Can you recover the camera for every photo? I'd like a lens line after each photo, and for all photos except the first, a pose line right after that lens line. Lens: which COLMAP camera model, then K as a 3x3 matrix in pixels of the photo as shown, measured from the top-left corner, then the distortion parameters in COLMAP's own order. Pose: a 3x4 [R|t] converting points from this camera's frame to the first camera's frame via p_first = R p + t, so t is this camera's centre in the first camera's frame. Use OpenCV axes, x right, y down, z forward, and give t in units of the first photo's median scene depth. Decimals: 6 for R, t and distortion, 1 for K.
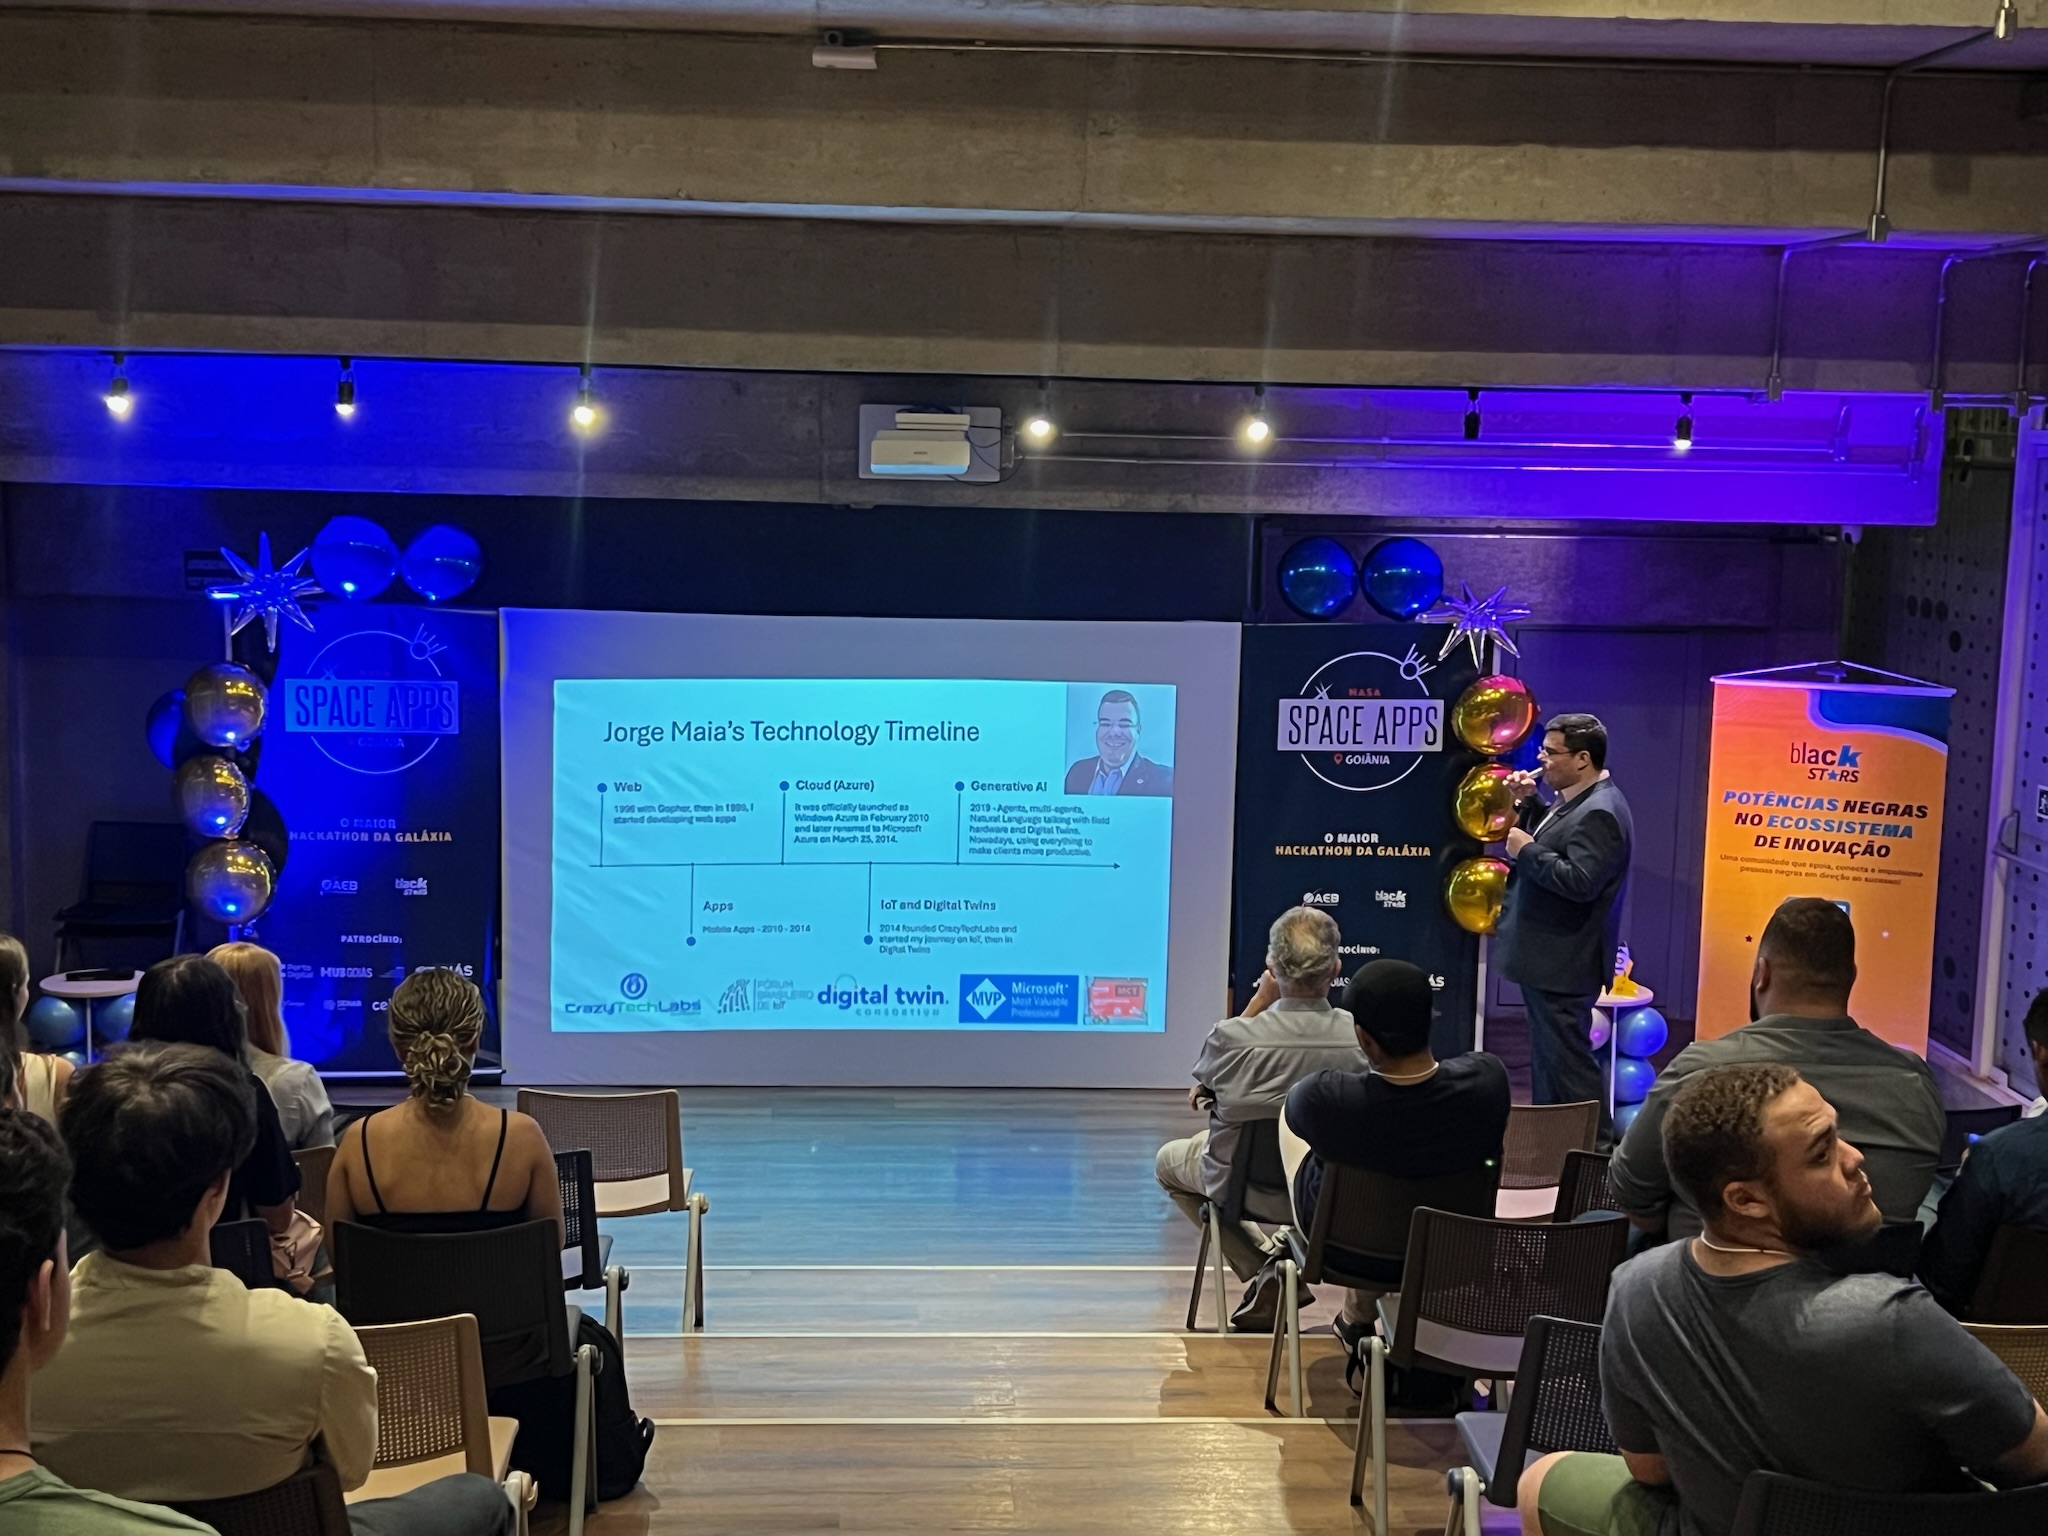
lens RADIAL K [[2650.5, 0, 1036.3], [0, 2650.5, 776.2], [0, 0, 1]] dist [0.227500, -0.717750]
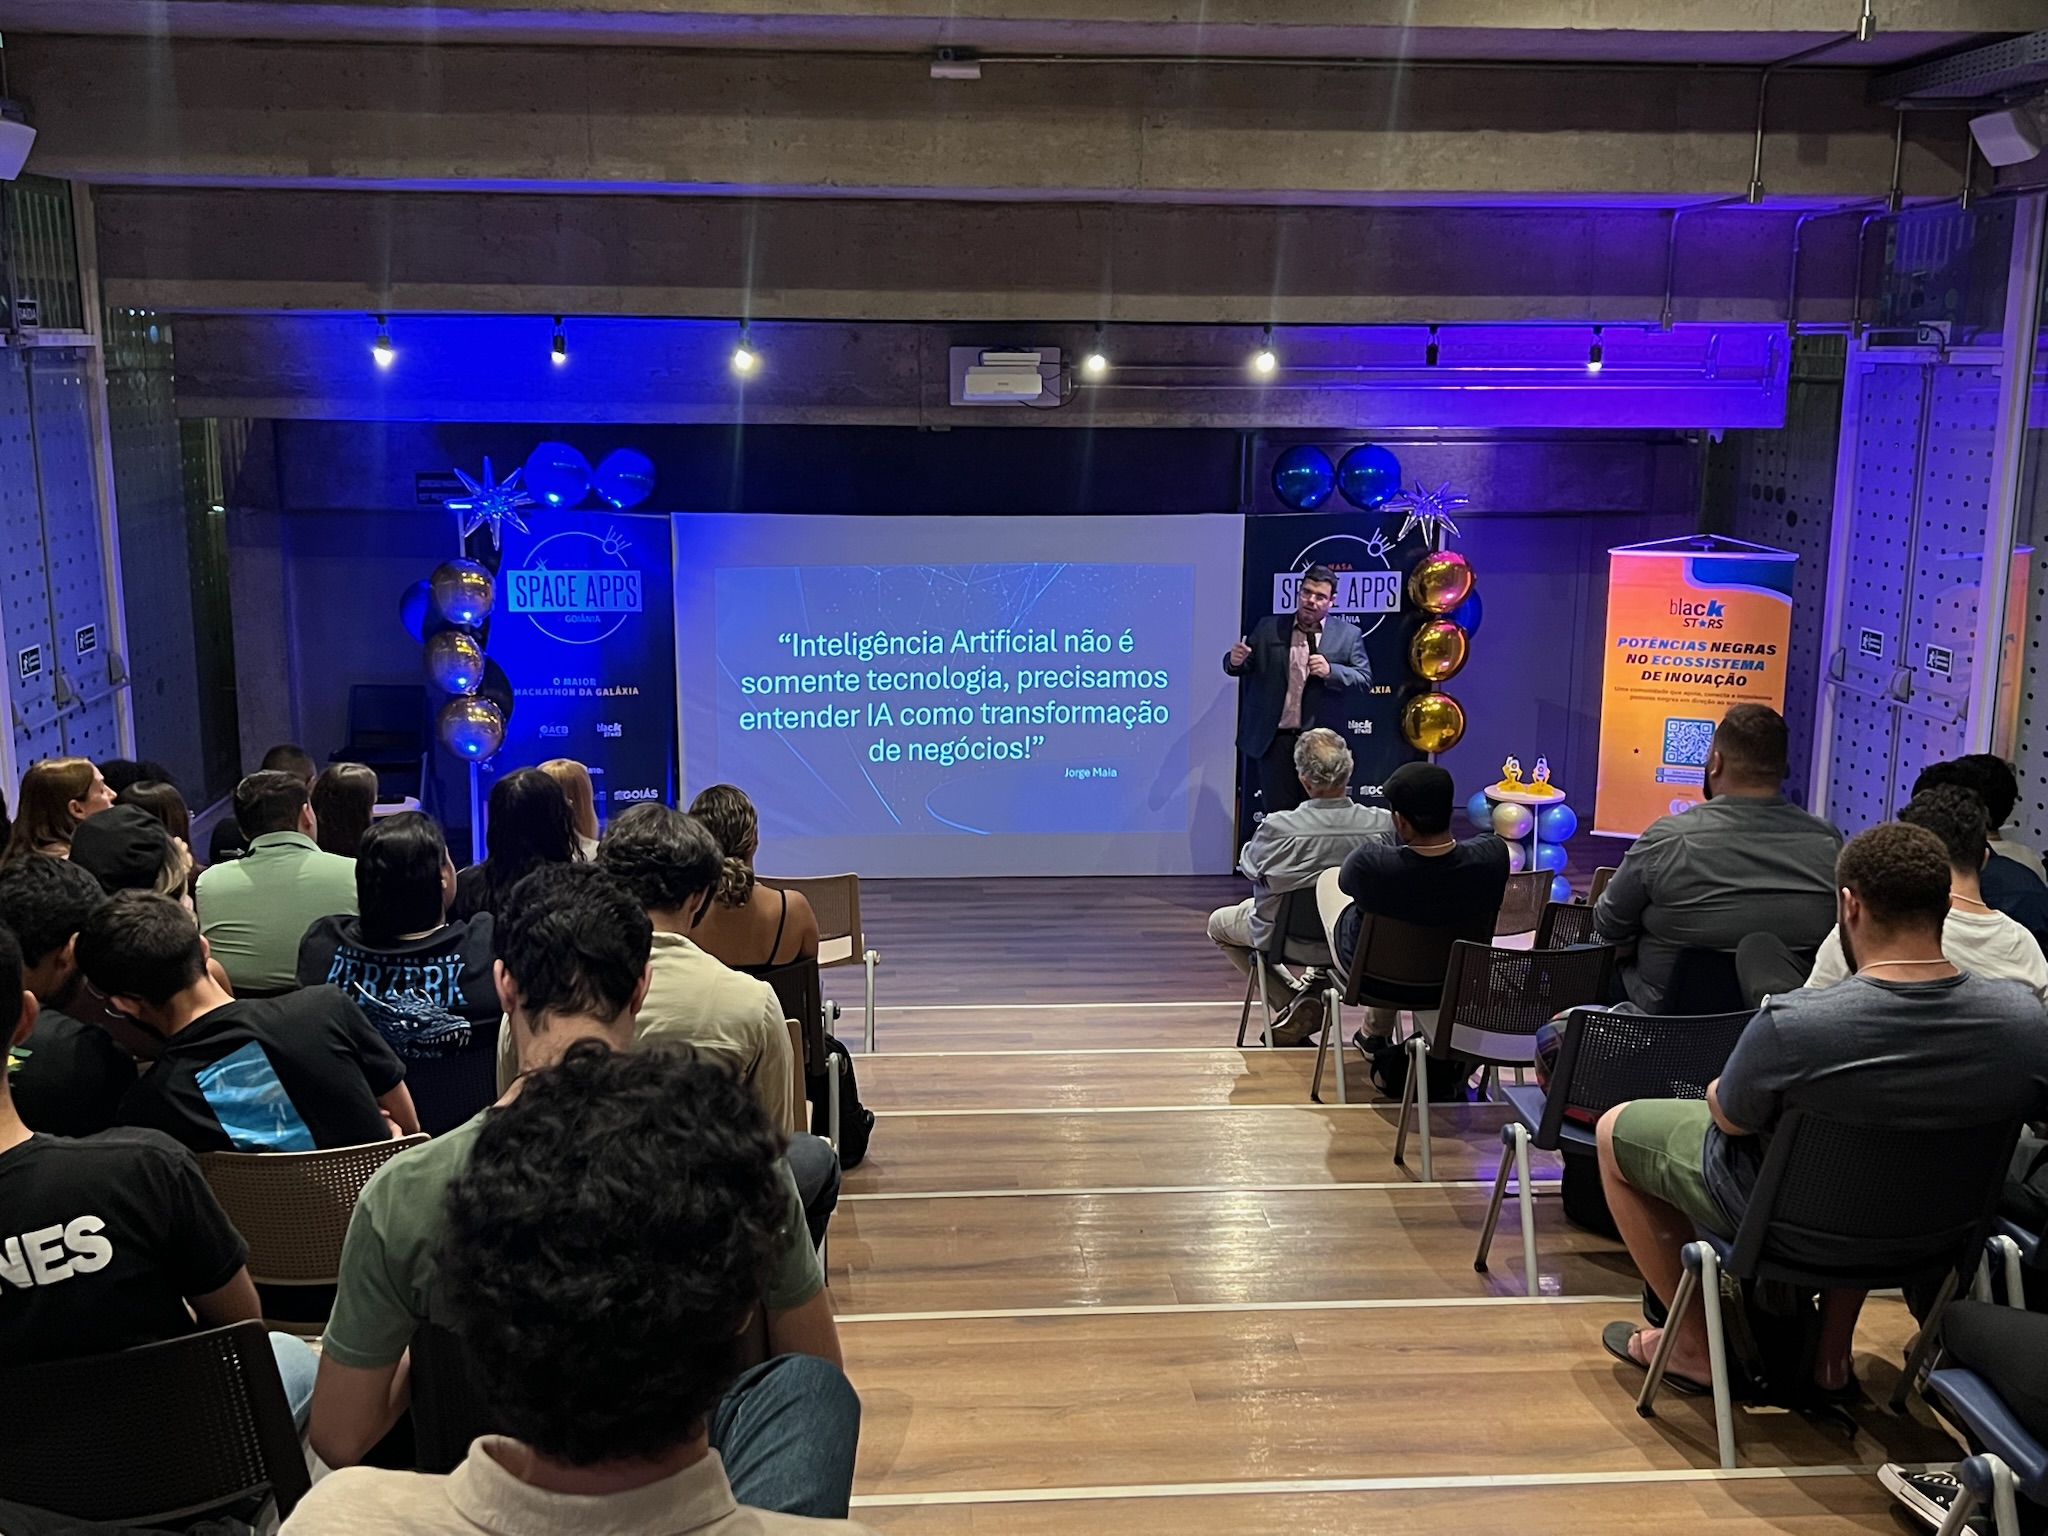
lens RADIAL K [[2080.3, 0, 1030.4], [0, 2080.3, 780.9], [0, 0, 1]] dist [0.189600, -0.508729]
pose [[0.999787, -0.018725, 0.008728, -0.038704], [0.018147, 0.997899, 0.062200, 0.006344], [-0.009874, -0.062028, 0.998026, -0.018591]]
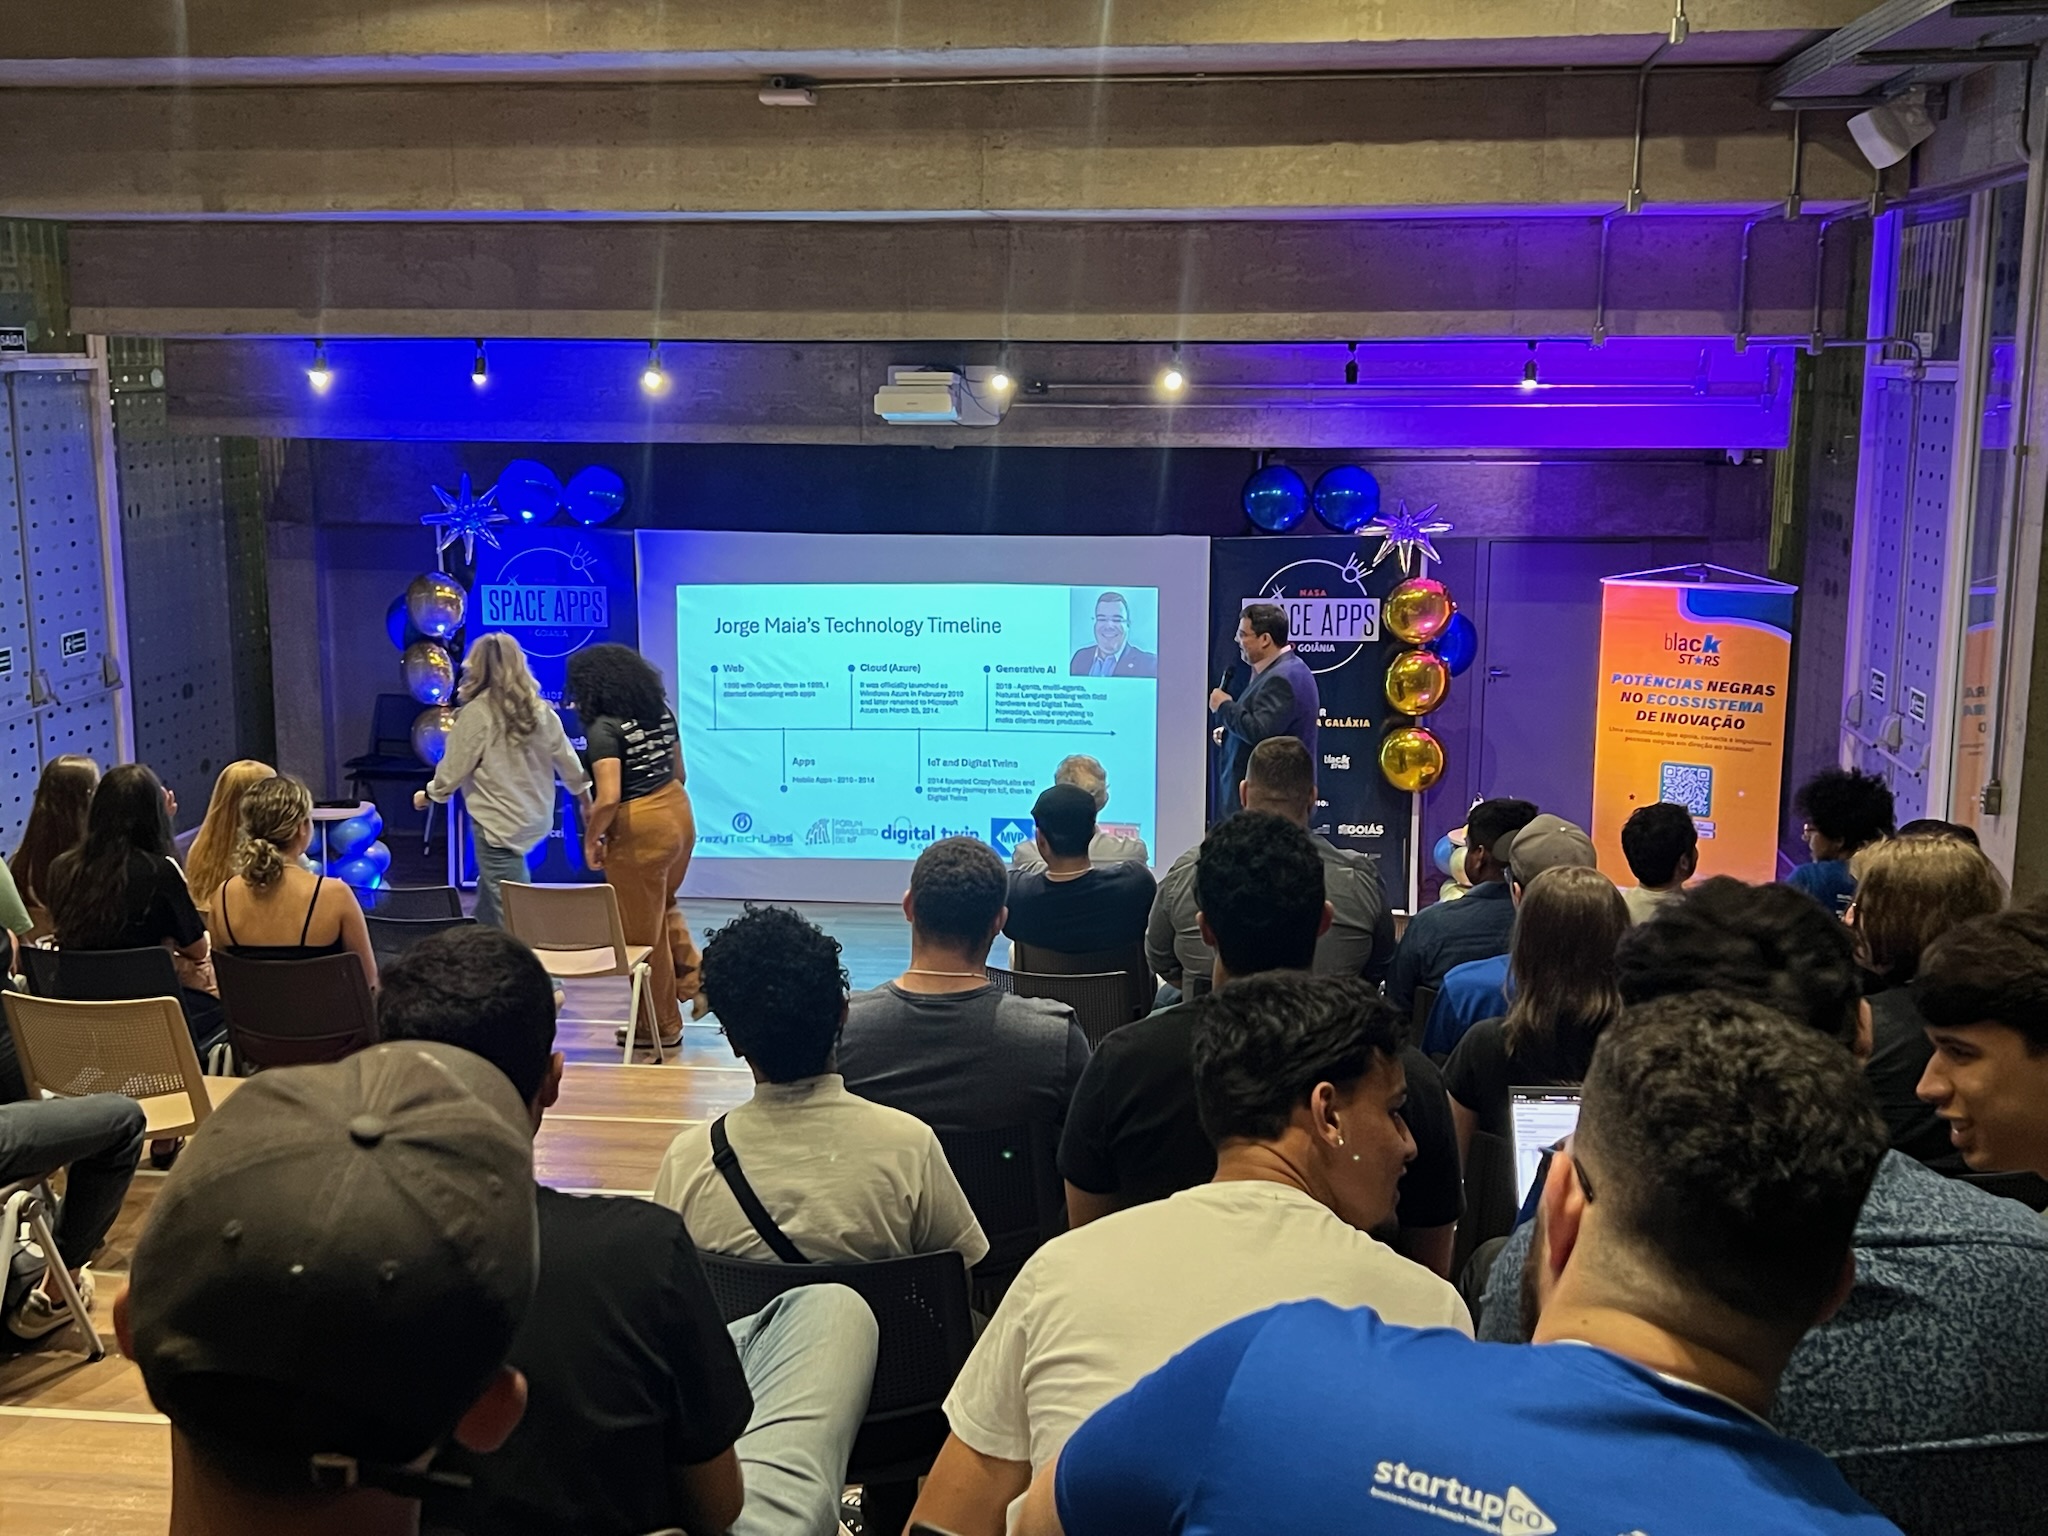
lens RADIAL K [[2259.7, 0, 1000.9], [0, 2259.7, 760.8], [0, 0, 1]] dist [0.190819, -0.509872]
pose [[0.981878, 0.010593, -0.189220, 0.185384], [-0.004155, 0.999400, 0.034388, 0.010630], [0.189471, -0.032979, 0.981332, -0.057279]]
